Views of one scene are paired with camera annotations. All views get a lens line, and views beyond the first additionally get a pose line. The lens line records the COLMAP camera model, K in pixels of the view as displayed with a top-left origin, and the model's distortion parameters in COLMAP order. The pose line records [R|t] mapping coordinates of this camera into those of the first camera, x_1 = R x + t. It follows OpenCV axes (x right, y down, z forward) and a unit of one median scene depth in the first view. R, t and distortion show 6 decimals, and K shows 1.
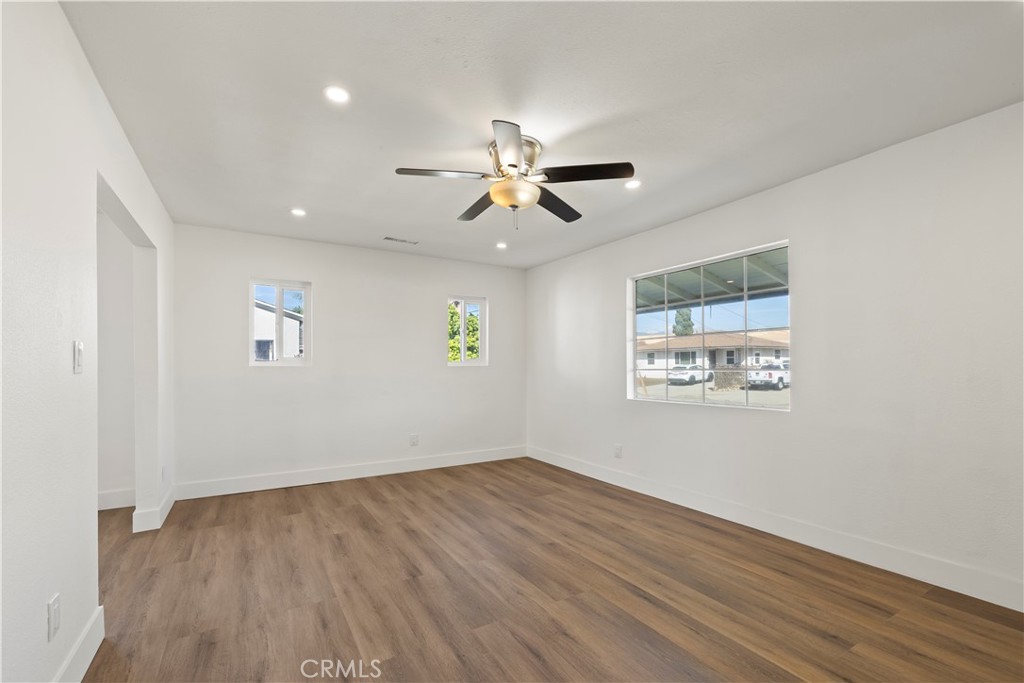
lens RADIAL K [[439.1, 0, 512.7], [0, 439.1, 377.1], [0, 0, 1]] dist [-0.001919, 0.001379]
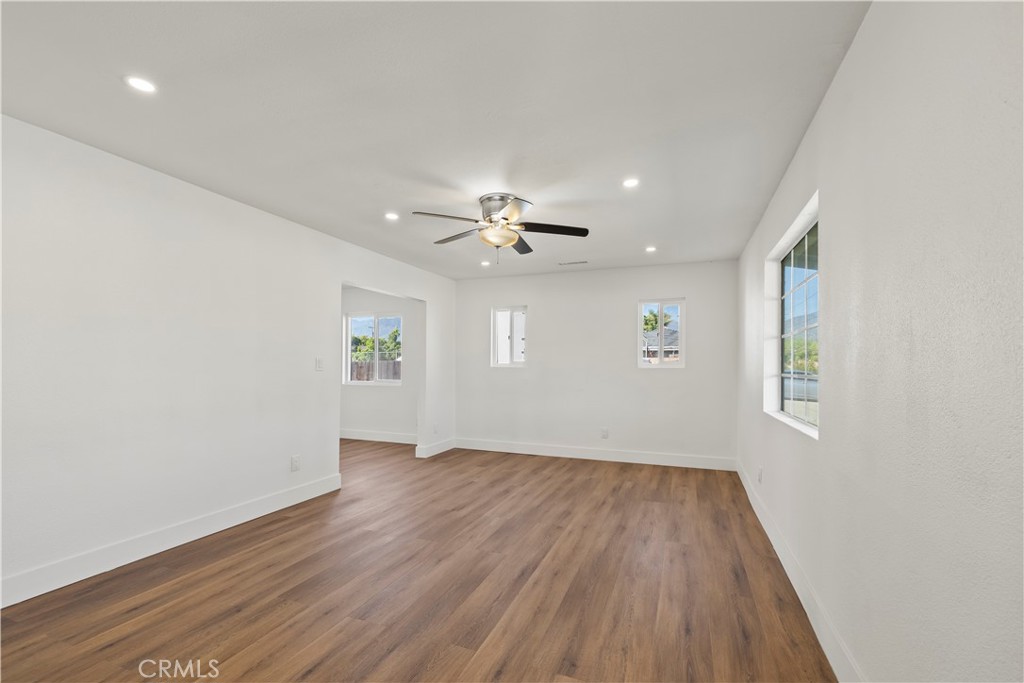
lens RADIAL K [[439.1, 0, 508.5], [0, 439.1, 374.4], [0, 0, 1]] dist [-0.001919, 0.001379]
pose [[0.602334, 0.020846, -0.797972, 0.945406], [-0.023903, 0.999682, 0.008072, -0.019173], [0.797886, 0.014212, 0.602640, 0.219965]]
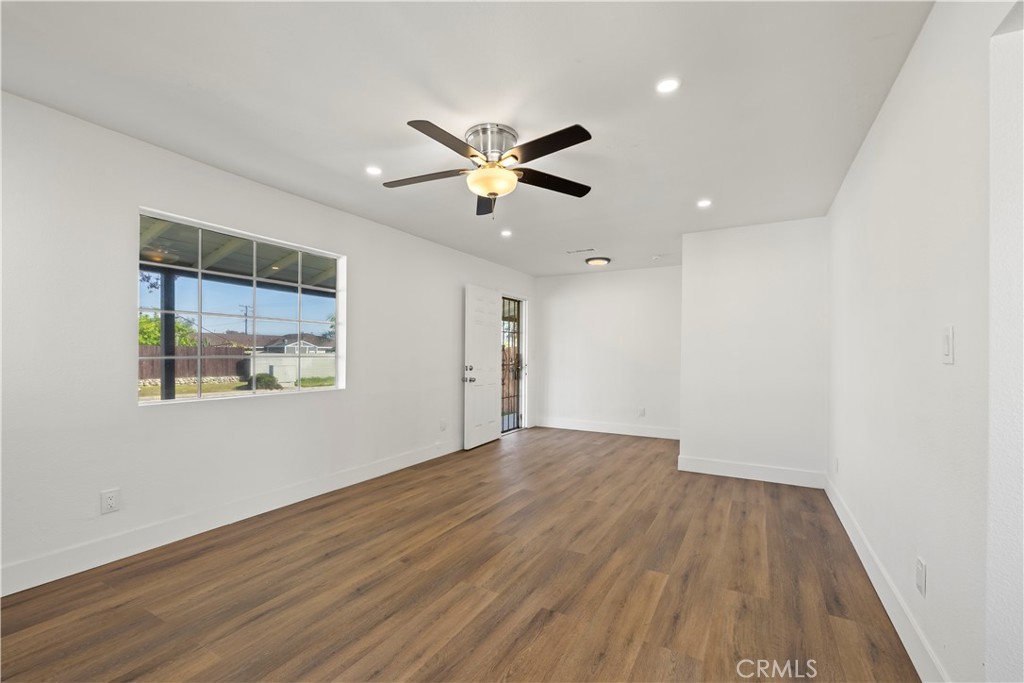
lens RADIAL K [[439.1, 0, 507.2], [0, 439.1, 356.1], [0, 0, 1]] dist [-0.001919, 0.001379]
pose [[-0.486013, -0.003371, 0.873945, -0.794464], [0.014484, 0.999824, 0.011911, -0.028219], [-0.873832, 0.018447, -0.485879, 1.295796]]
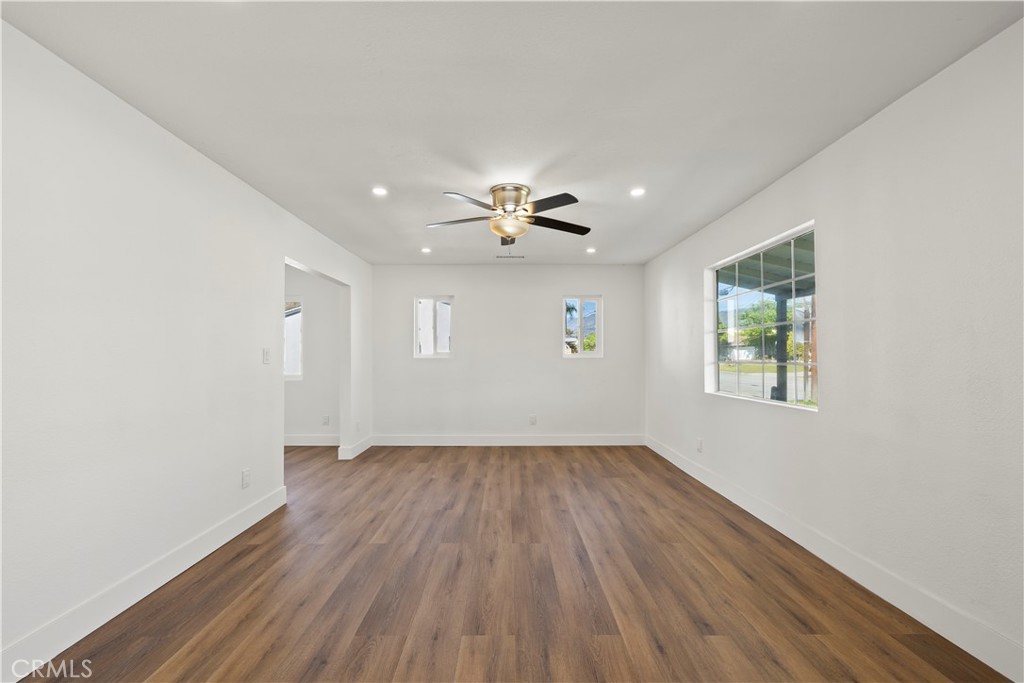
lens RADIAL K [[439.1, 0, 507.5], [0, 439.1, 357.7], [0, 0, 1]] dist [-0.001919, 0.001379]
pose [[0.856420, 0.002496, -0.516273, 0.592532], [-0.011834, 0.999821, -0.014796, -0.010615], [0.516143, 0.018781, 0.856296, -0.094901]]
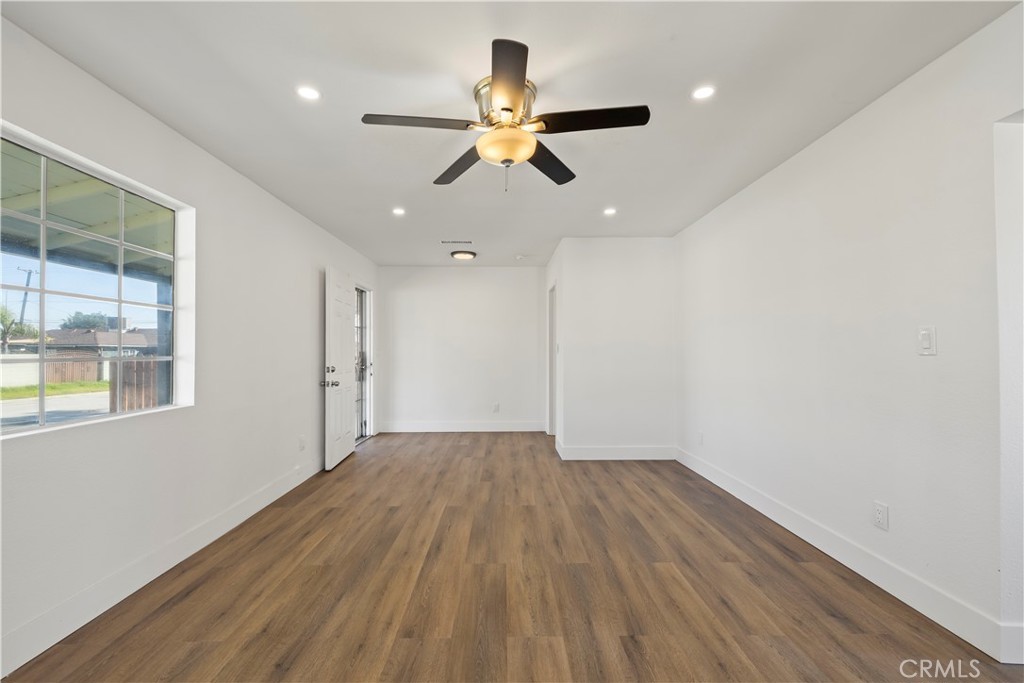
lens RADIAL K [[439.1, 0, 509.9], [0, 439.1, 346.2], [0, 0, 1]] dist [-0.001919, 0.001379]
pose [[-0.861683, 0.012935, 0.507282, -0.377831], [0.017654, 0.999834, 0.004493, -0.033511], [-0.507140, 0.012827, -0.861768, 1.533763]]
